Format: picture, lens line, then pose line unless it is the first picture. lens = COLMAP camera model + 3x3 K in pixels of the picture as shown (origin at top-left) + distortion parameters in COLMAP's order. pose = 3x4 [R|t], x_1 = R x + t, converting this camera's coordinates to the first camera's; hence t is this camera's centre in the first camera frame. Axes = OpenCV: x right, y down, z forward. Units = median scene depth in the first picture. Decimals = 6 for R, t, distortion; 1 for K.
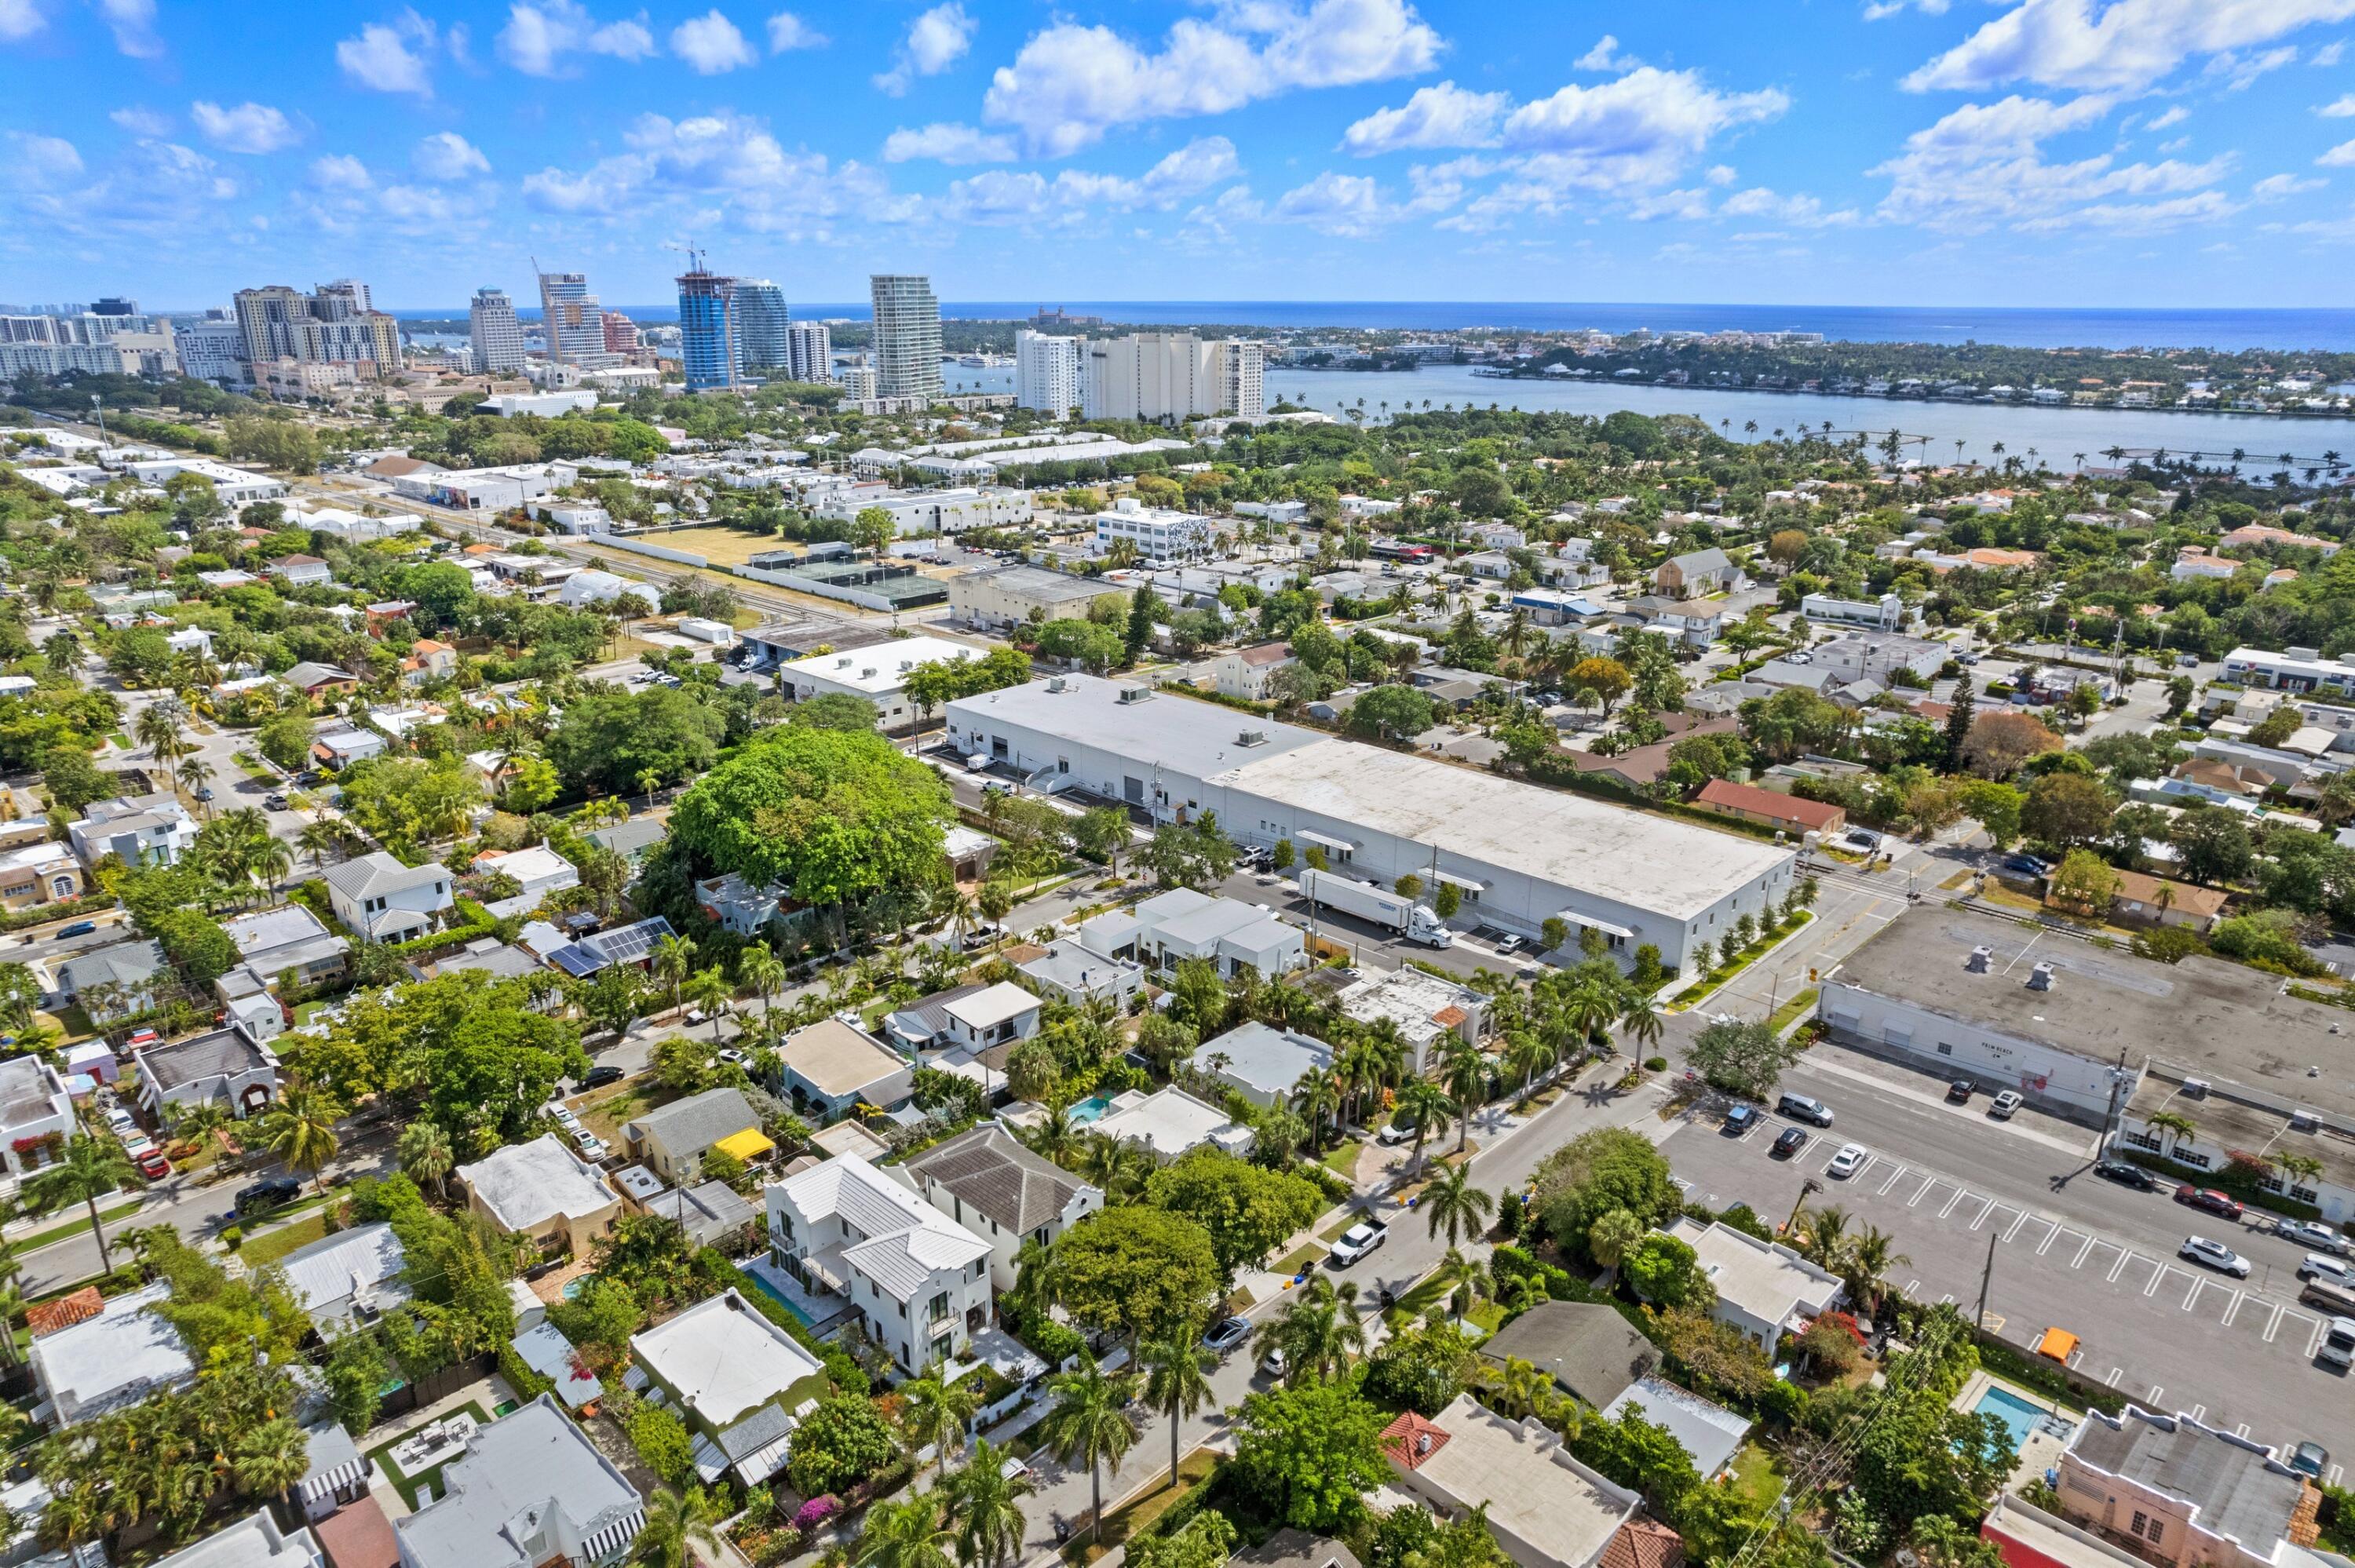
lens RADIAL K [[1508.5, 0, 1177.5], [0, 1508.5, 784.0], [0, 0, 1]] dist [-0.070291, 0.061065]
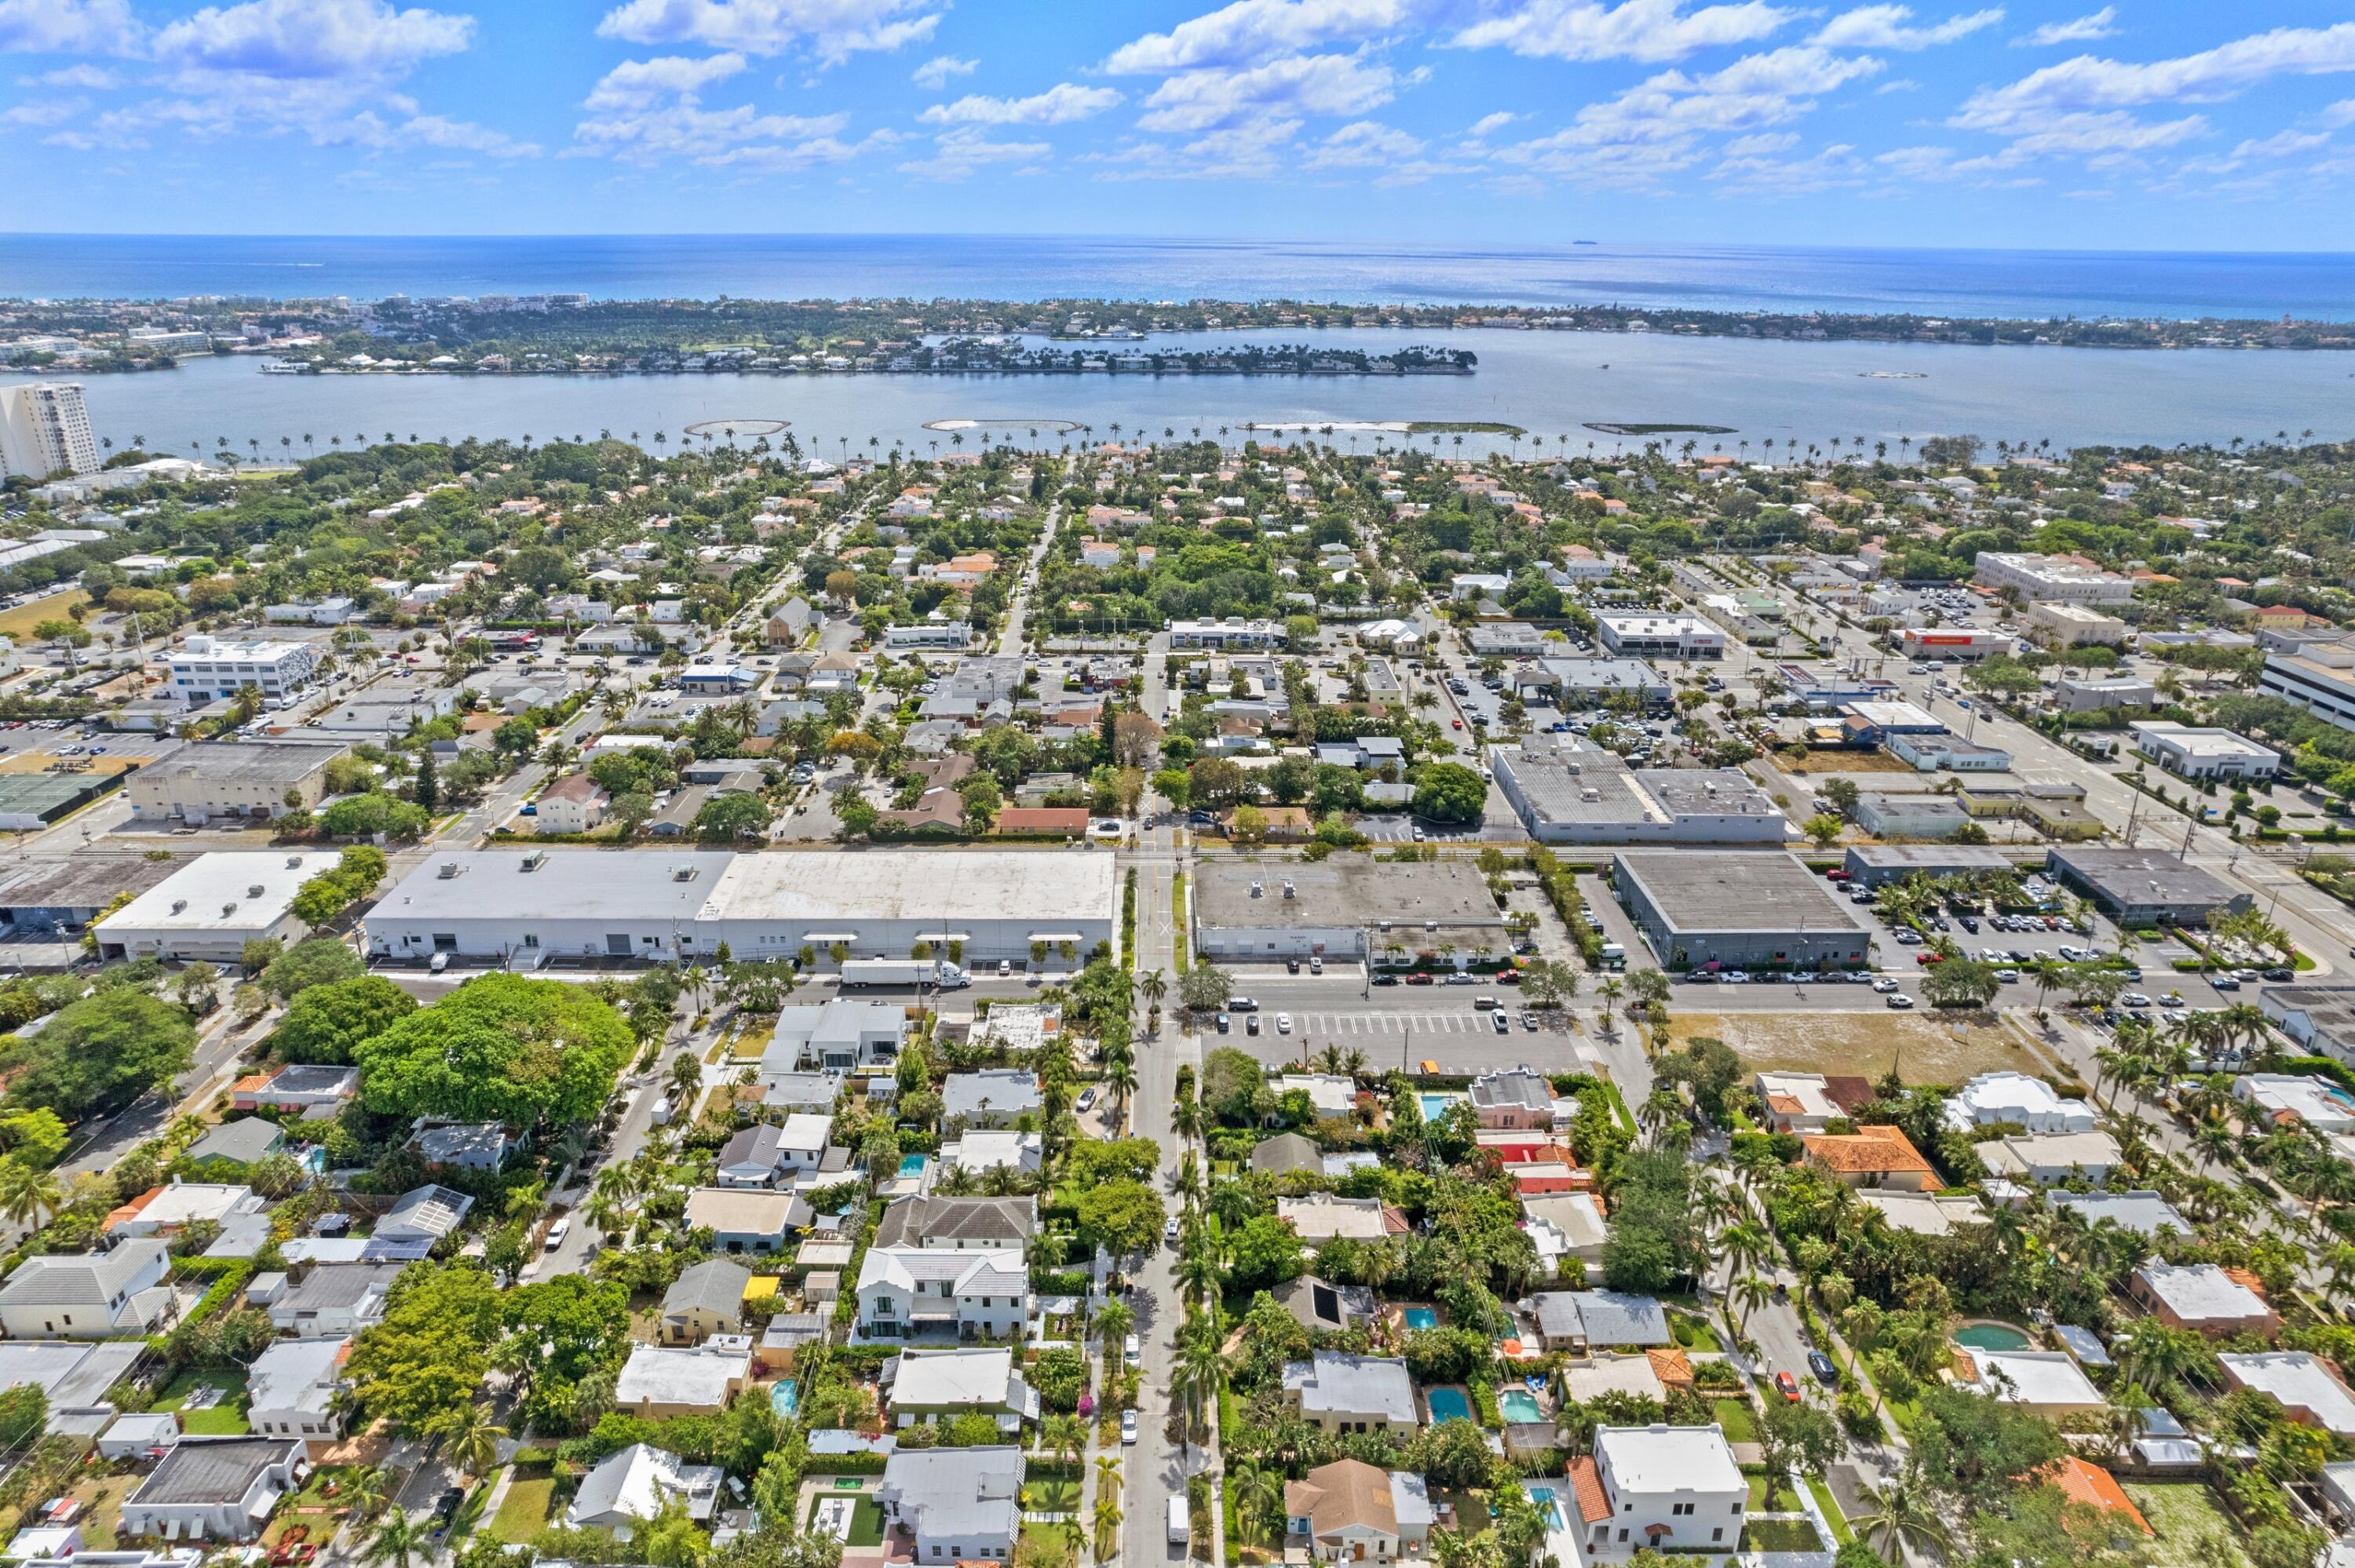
lens RADIAL K [[1508.5, 0, 1177.5], [0, 1508.5, 784.0], [0, 0, 1]] dist [-0.070291, 0.061065]
pose [[0.704542, -0.243143, 0.666710, -0.508567], [0.213257, 0.968591, 0.127879, -0.187396], [-0.676862, 0.052084, 0.734265, -0.182598]]
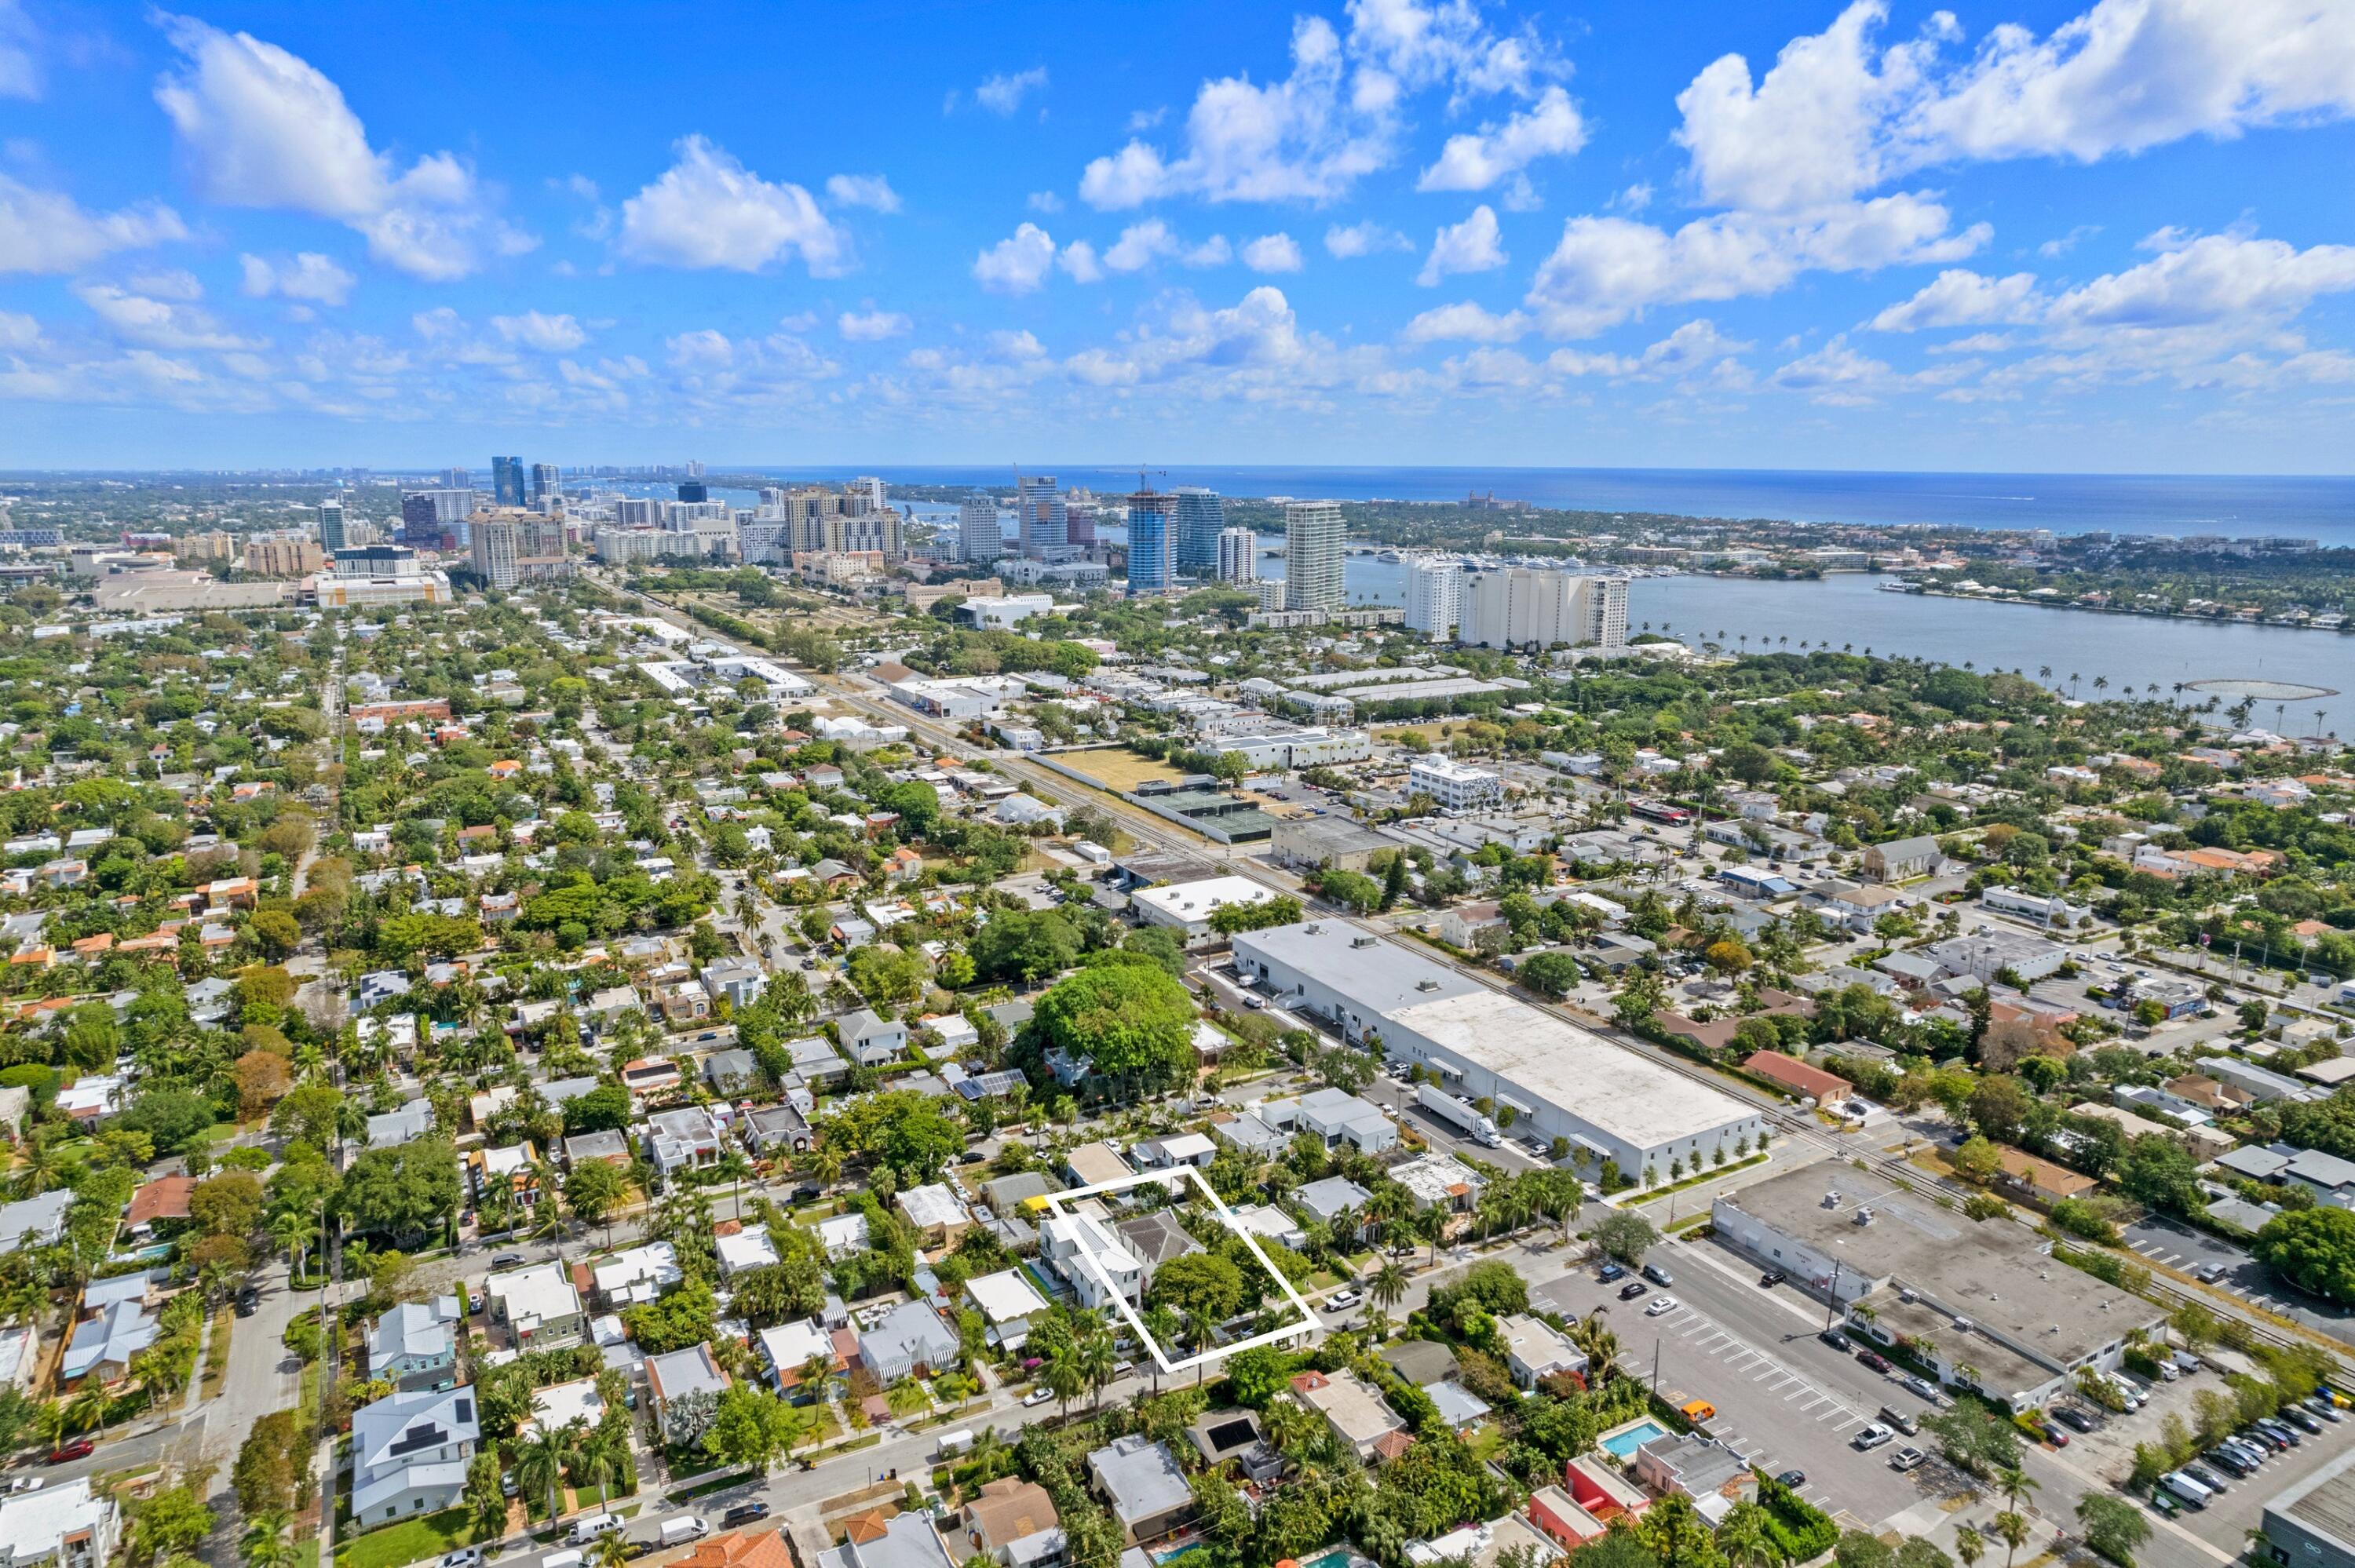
lens RADIAL K [[1508.5, 0, 1177.5], [0, 1508.5, 784.0], [0, 0, 1]] dist [-0.070291, 0.061065]
pose [[0.958838, 0.064195, -0.276601, 0.223510], [-0.091840, 0.991863, -0.088165, -0.079396], [0.268691, 0.109939, 0.956932, -0.496679]]
